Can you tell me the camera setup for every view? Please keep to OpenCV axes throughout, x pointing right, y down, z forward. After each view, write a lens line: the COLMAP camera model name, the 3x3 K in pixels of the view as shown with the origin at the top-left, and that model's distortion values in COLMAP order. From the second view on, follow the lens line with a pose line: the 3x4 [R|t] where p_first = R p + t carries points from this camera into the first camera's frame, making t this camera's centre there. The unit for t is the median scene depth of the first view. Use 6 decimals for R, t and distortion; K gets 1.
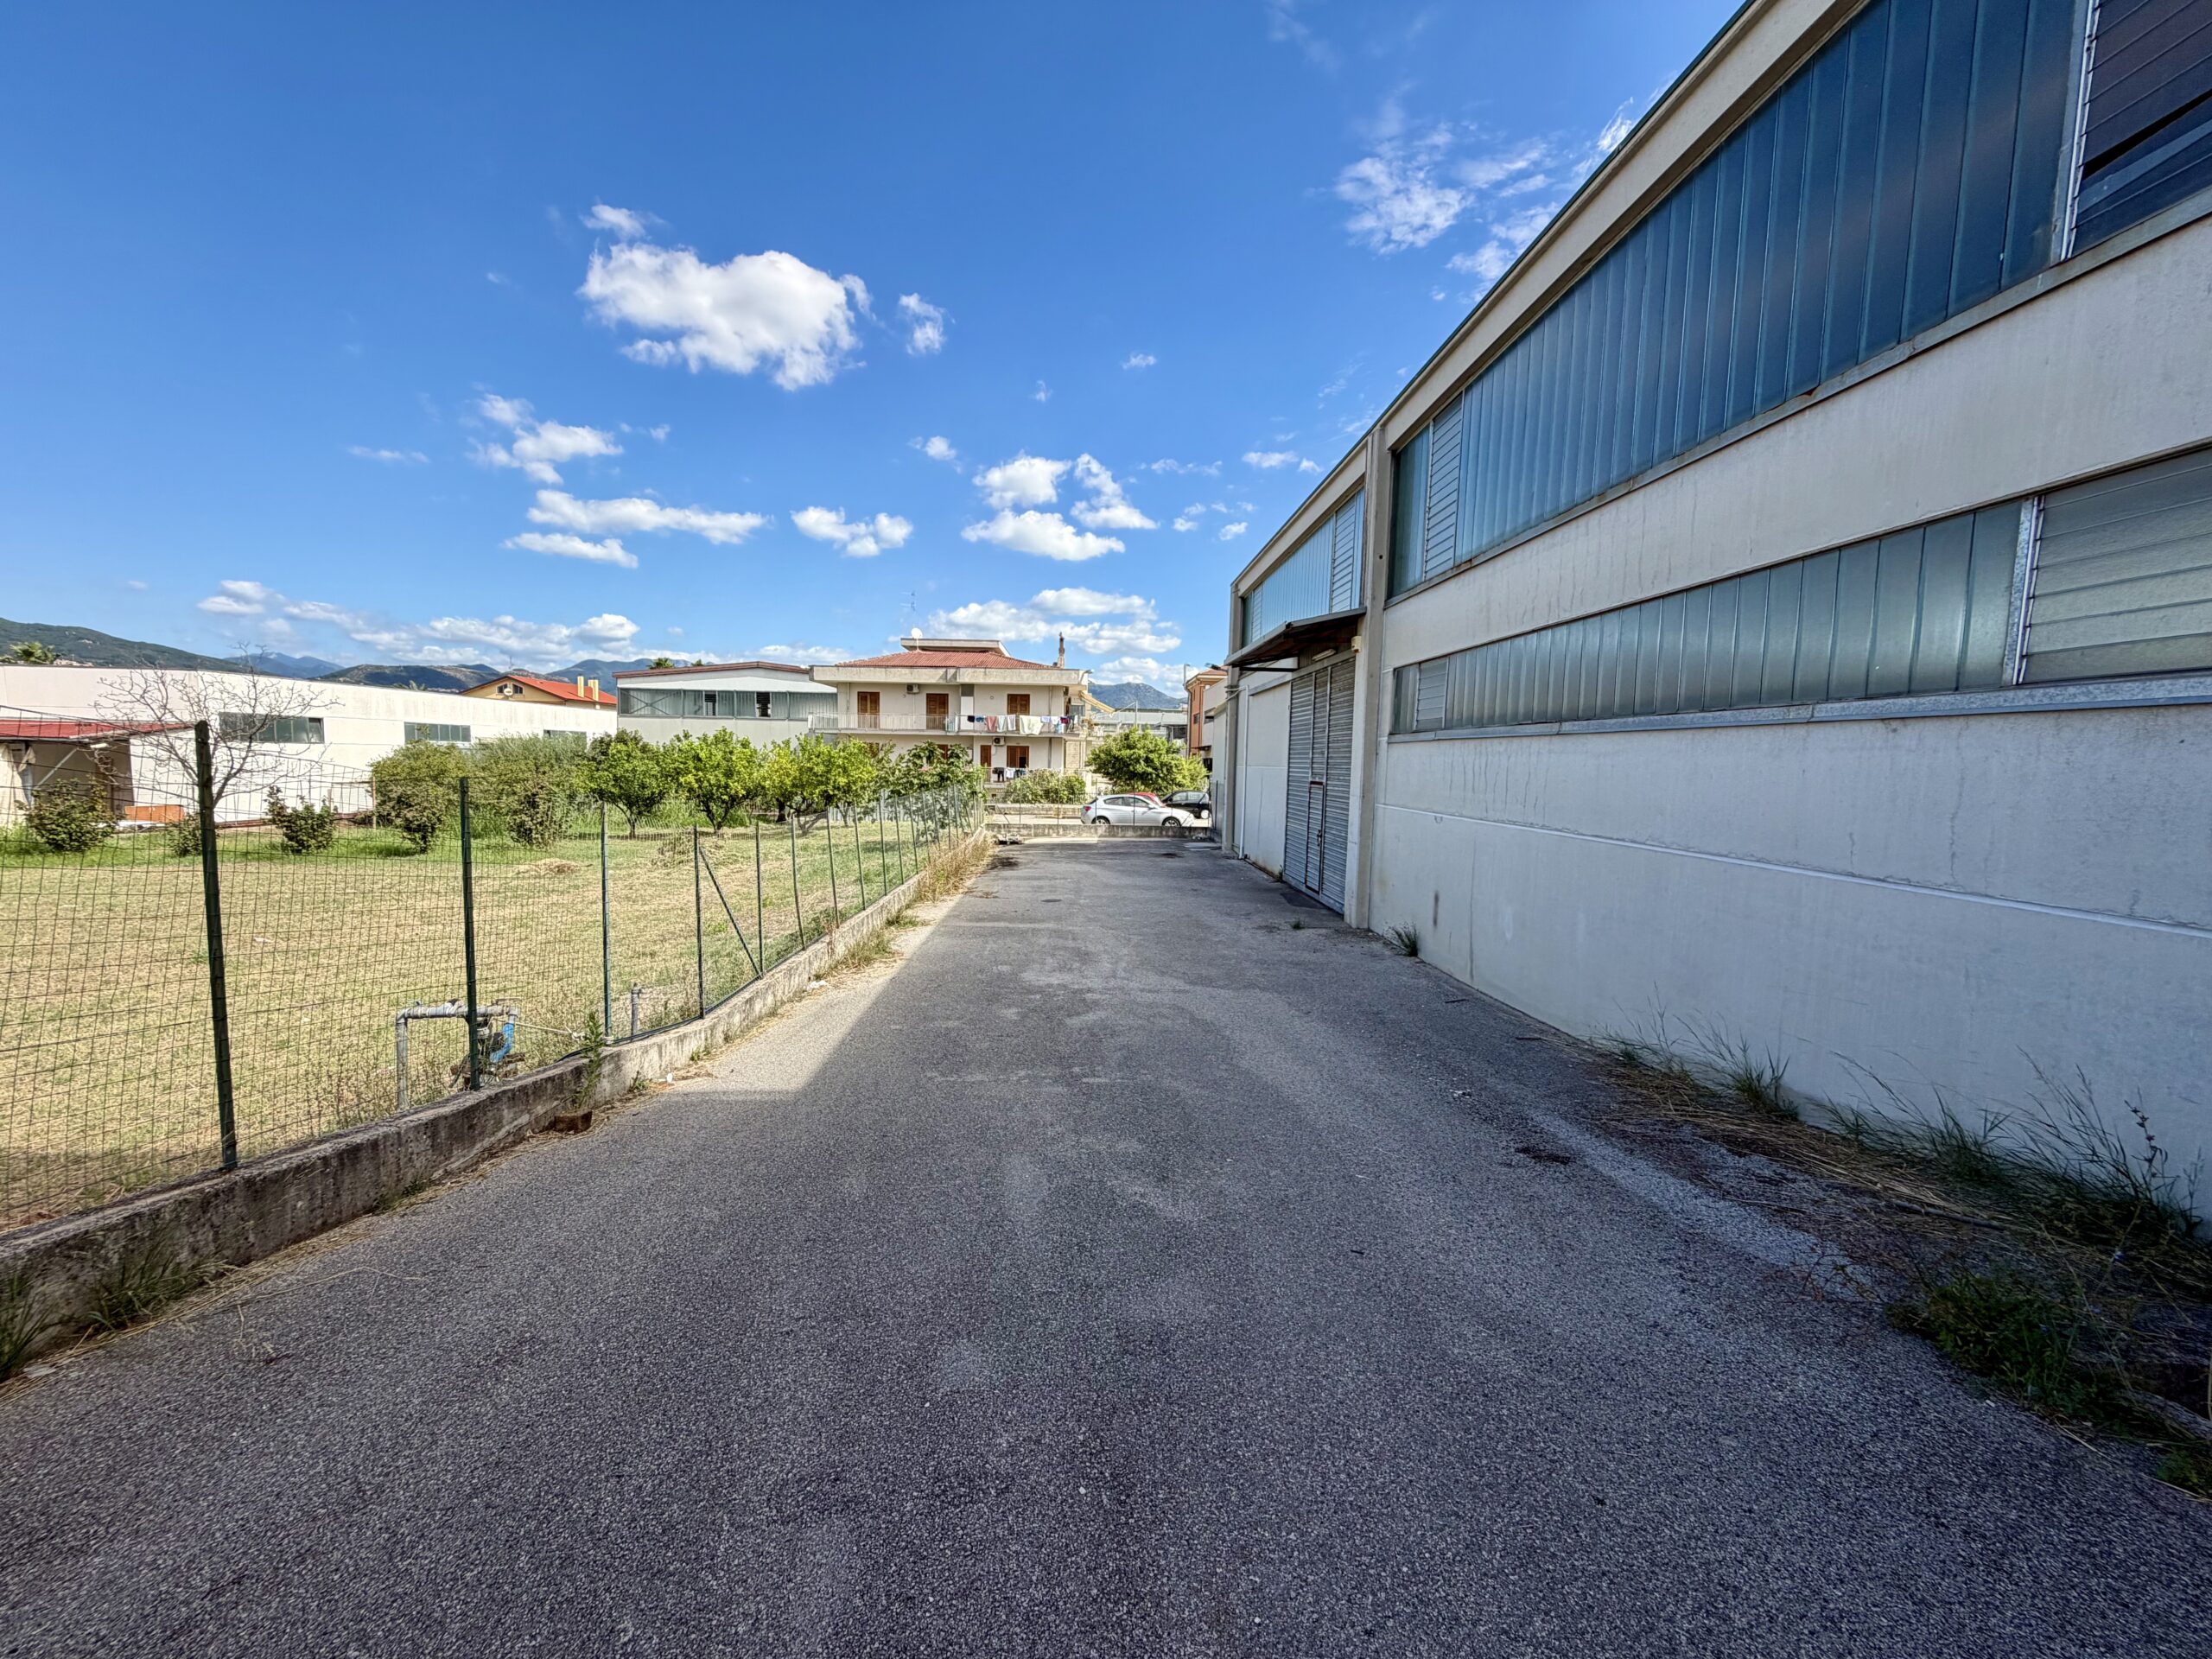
lens RADIAL K [[879.6, 0, 1095.1], [0, 879.6, 831.0], [0, 0, 1]] dist [0.000285, 0.000477]
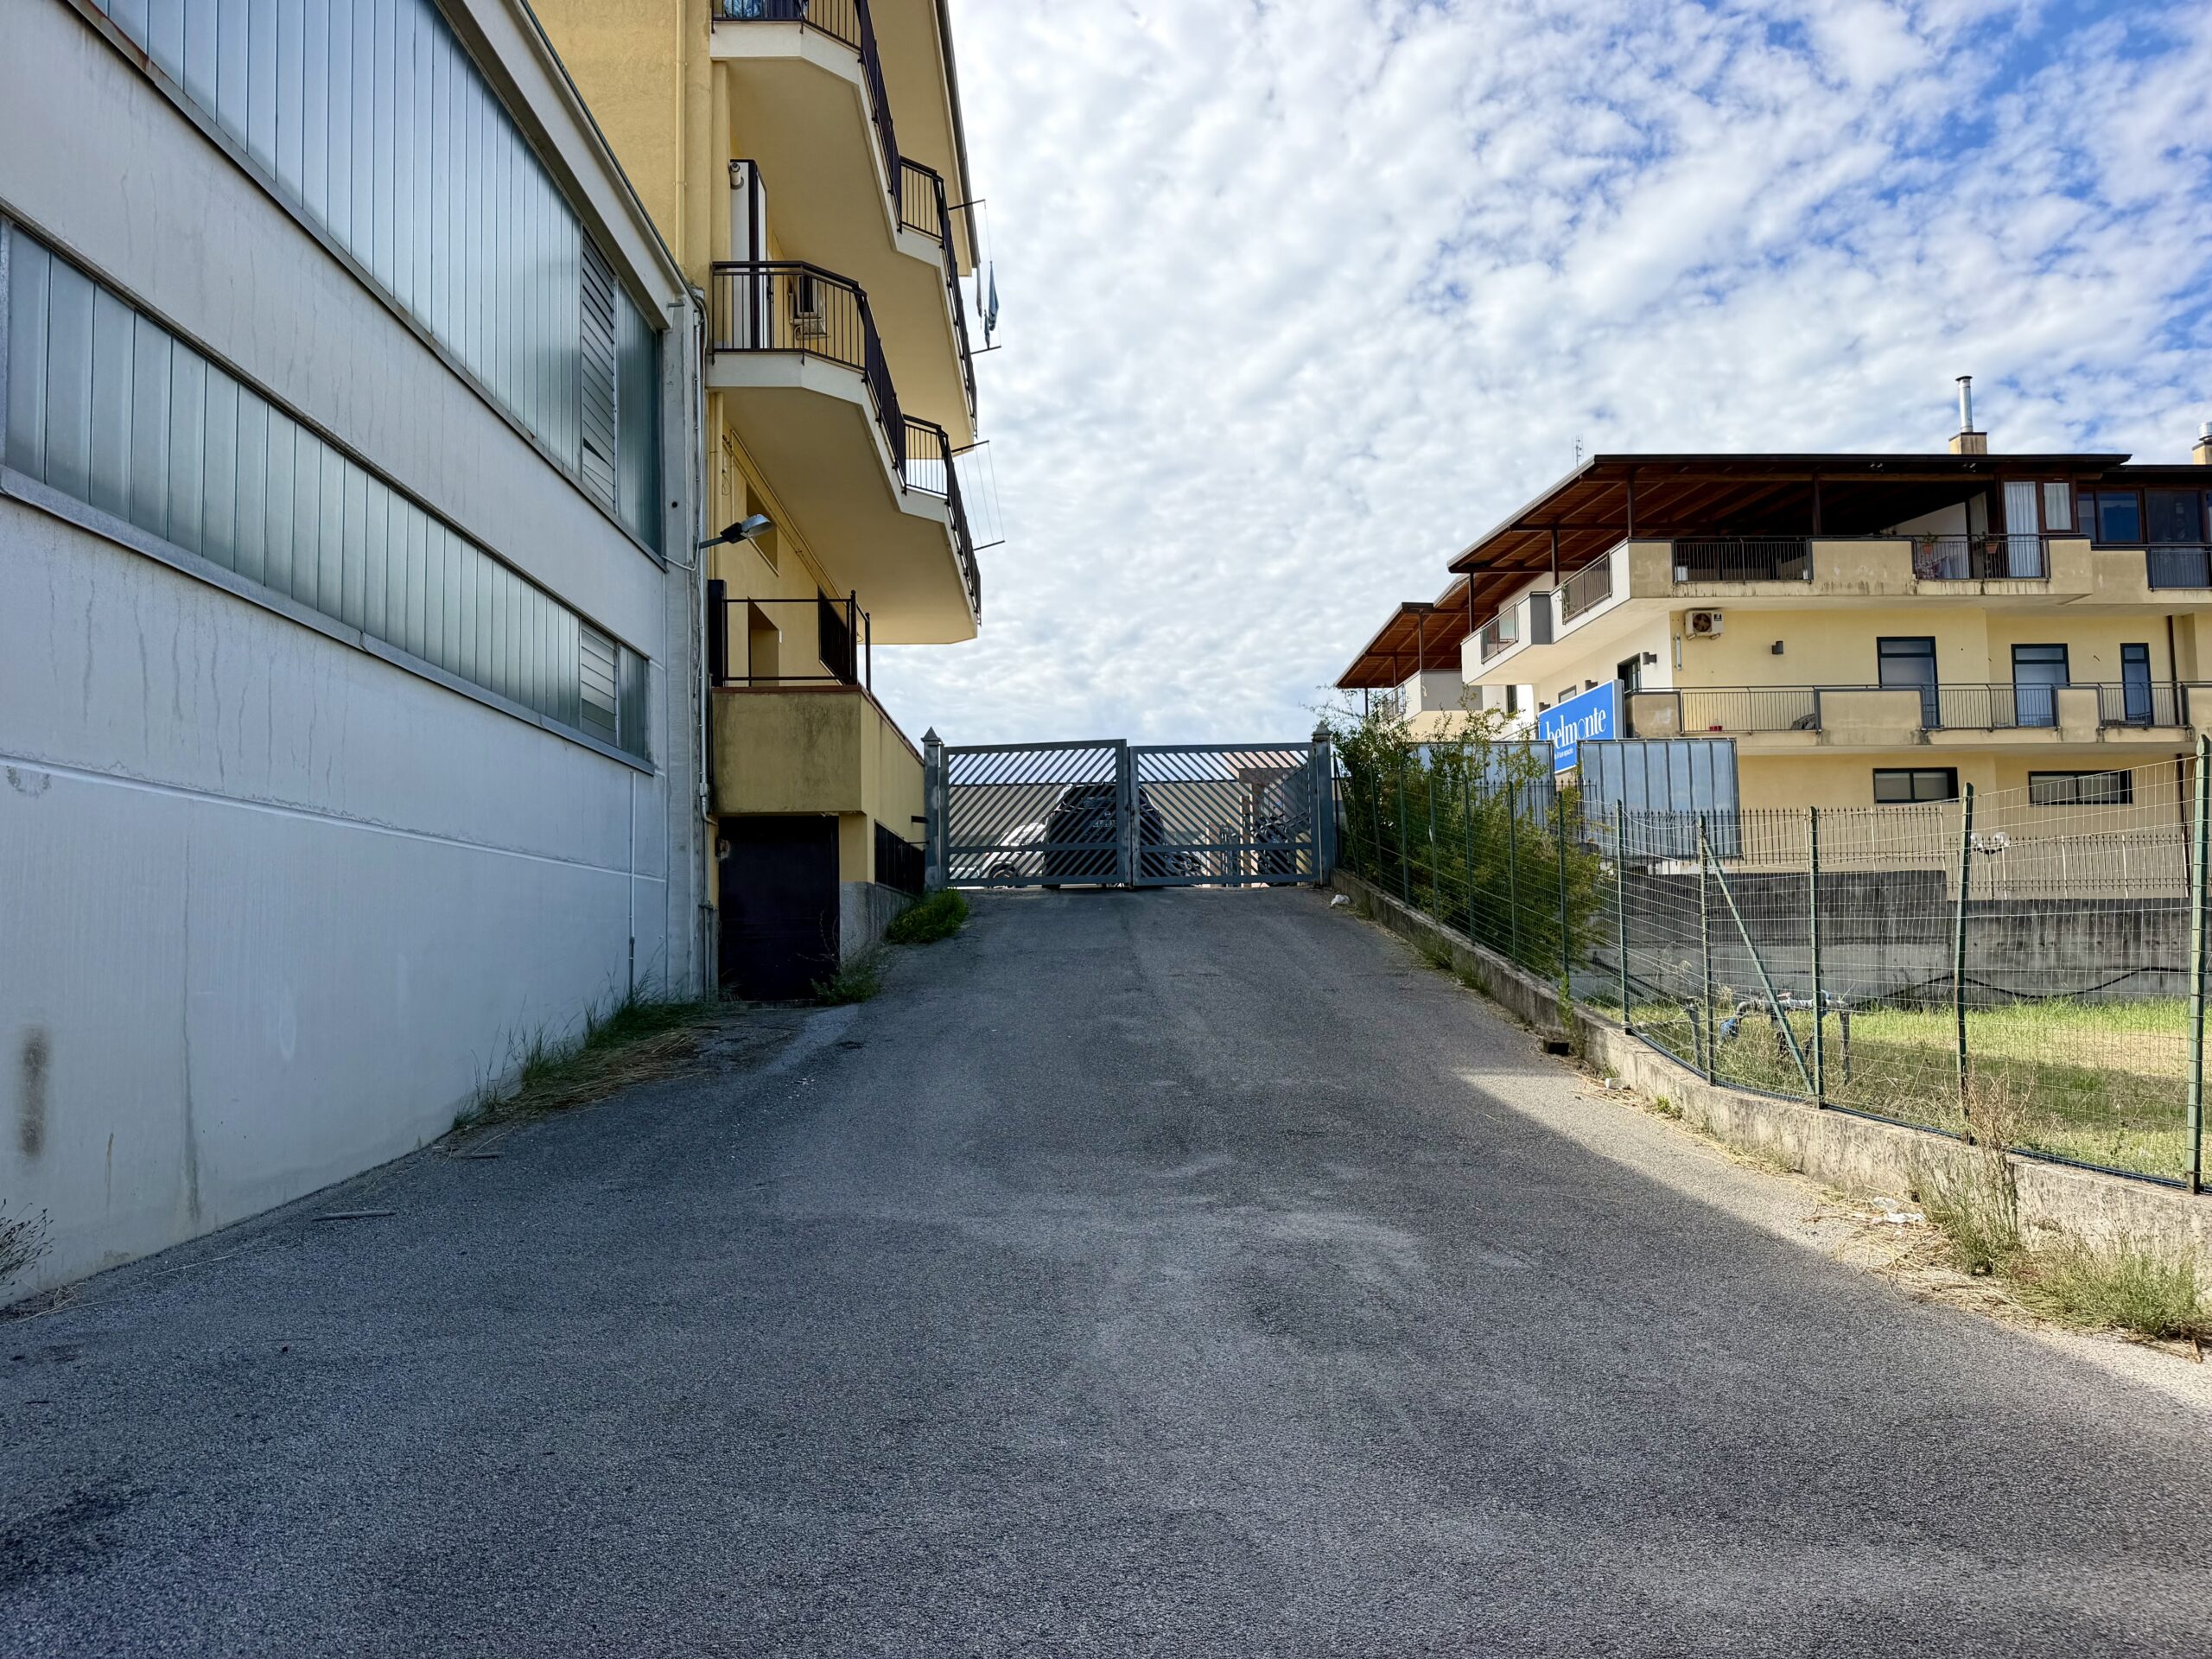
lens RADIAL K [[1530.5, 0, 1135.1], [0, 1530.5, 842.4], [0, 0, 1]] dist [0.127194, -0.203680]
pose [[-0.999626, -0.003611, -0.027111, 0.042754], [-0.004018, 0.999880, 0.014980, -0.002721], [0.027053, 0.015083, -0.999520, 1.509686]]
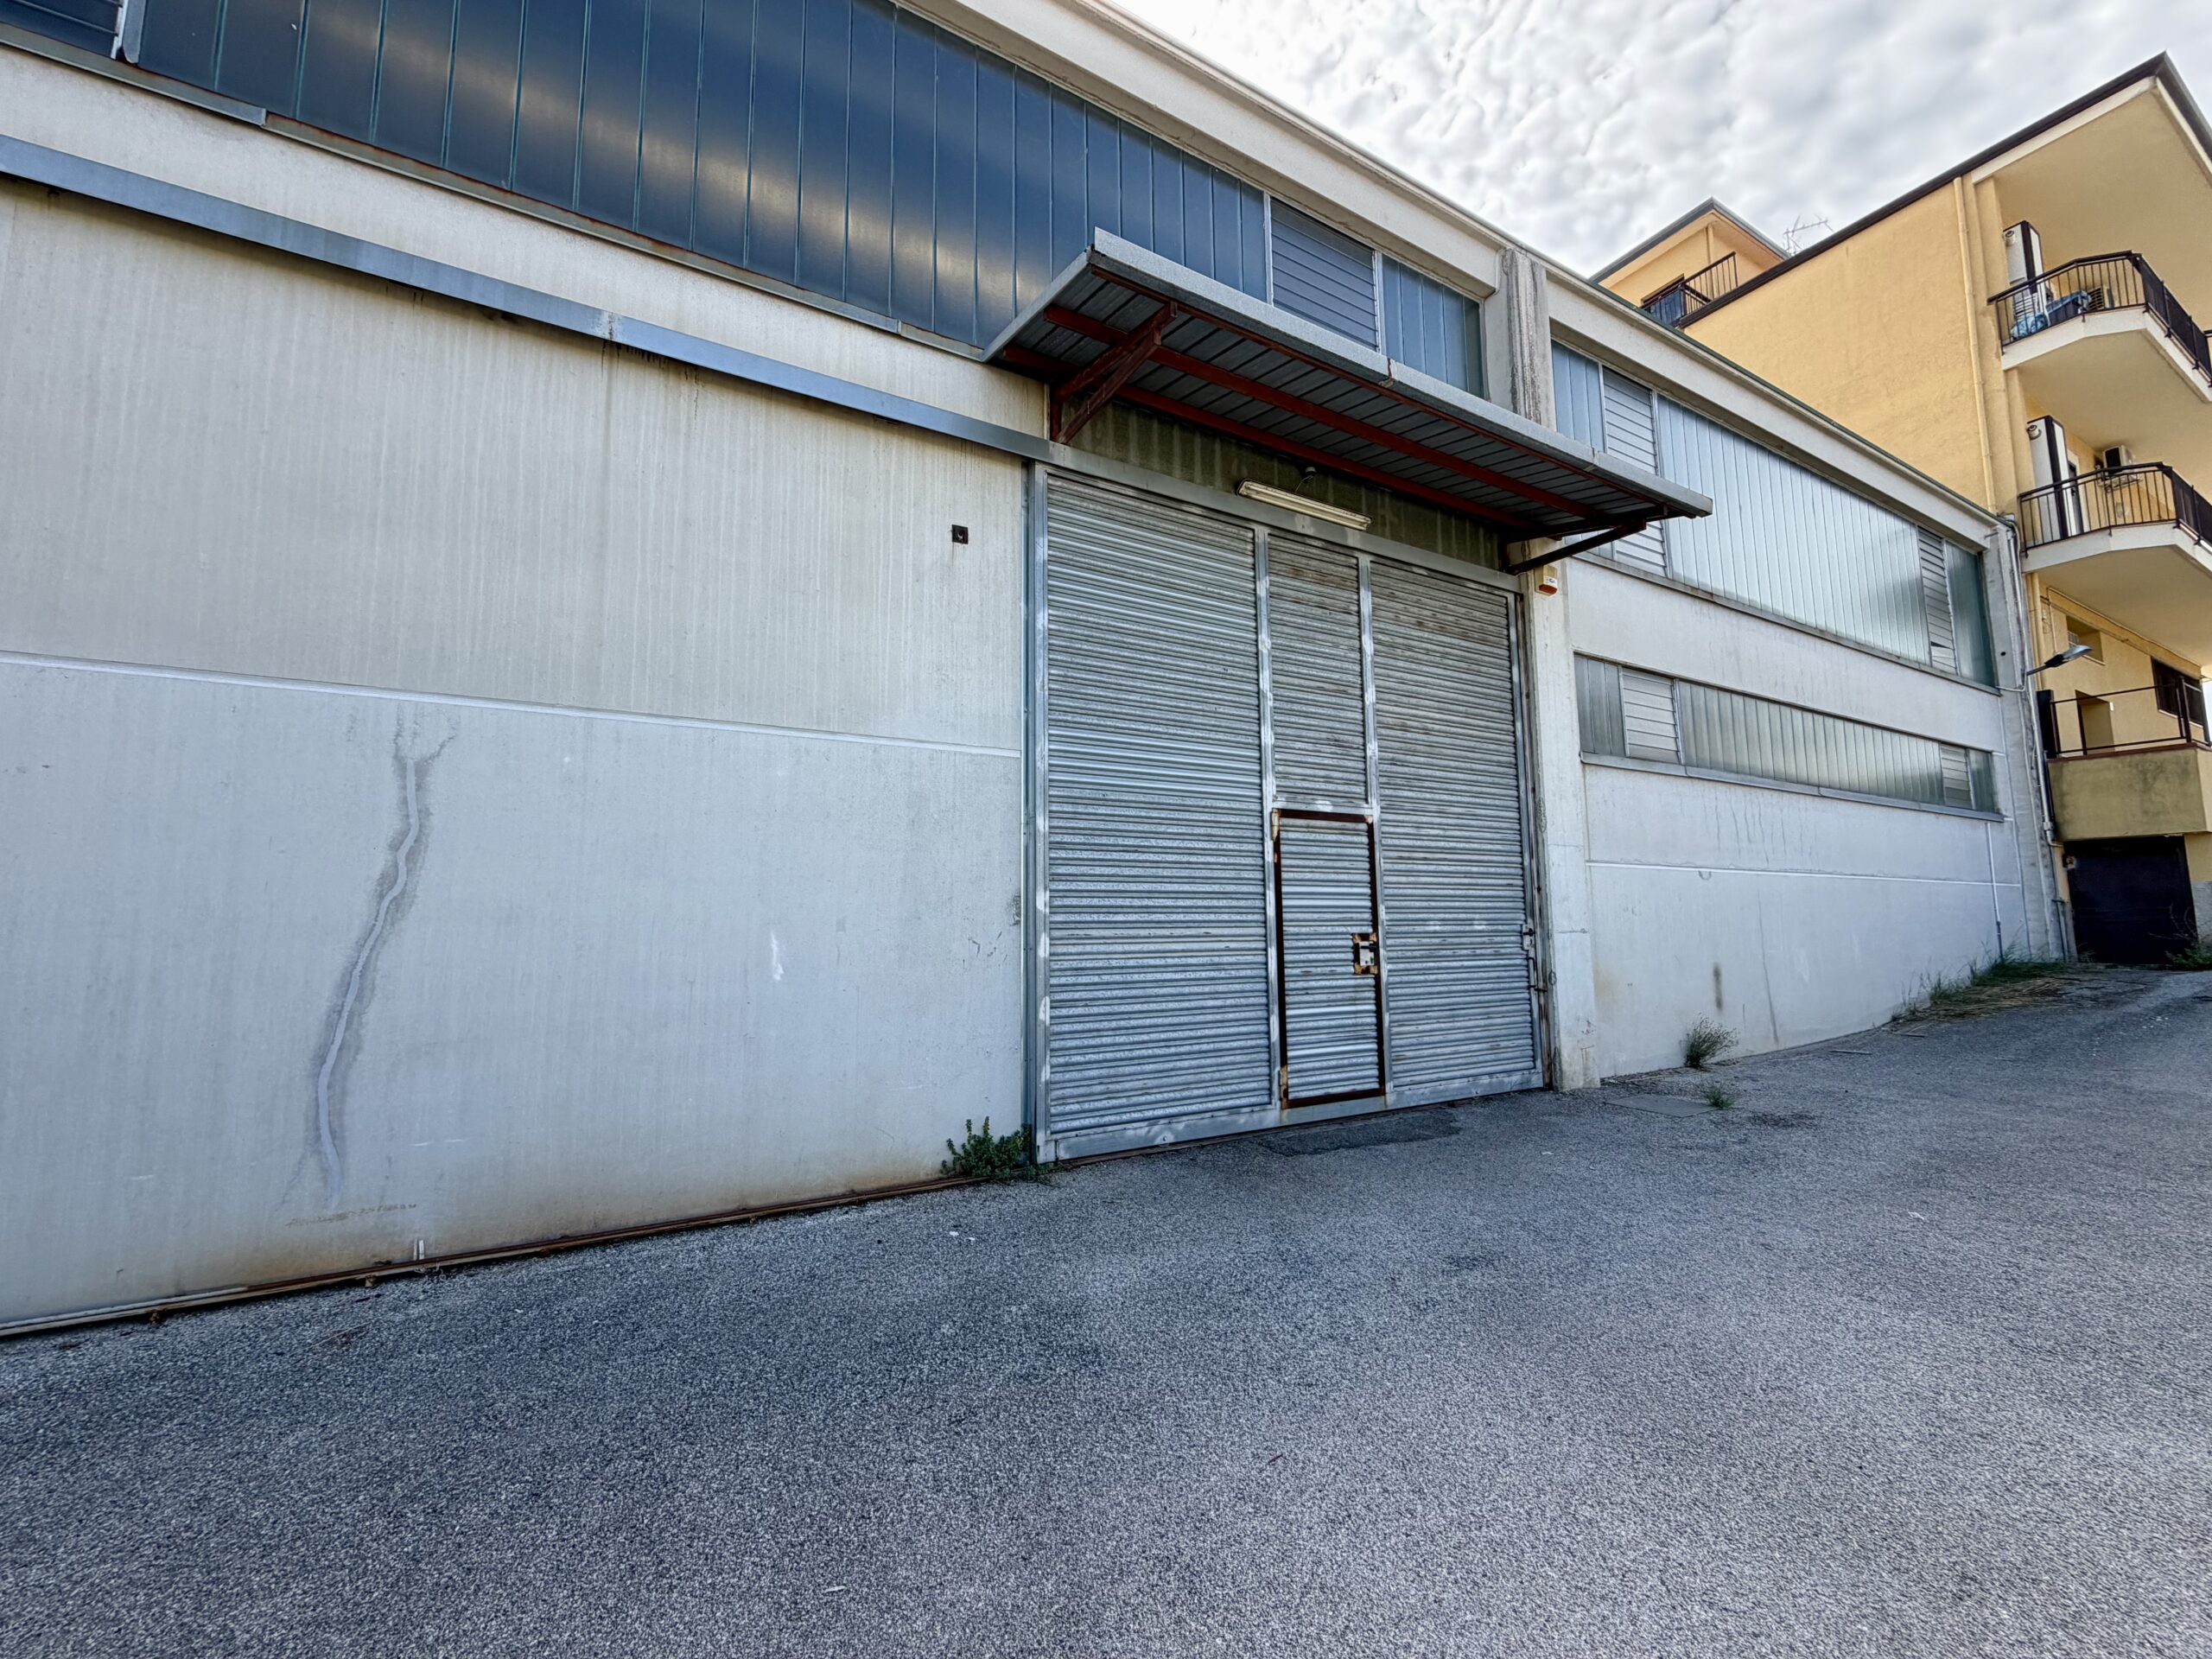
lens RADIAL K [[879.6, 0, 1095.1], [0, 879.6, 831.0], [0, 0, 1]] dist [0.000285, 0.000477]
pose [[-0.473190, 0.073582, 0.877882, -0.057686], [0.070125, 0.996490, -0.045725, -0.056376], [-0.878165, 0.039925, -0.476689, 1.871193]]
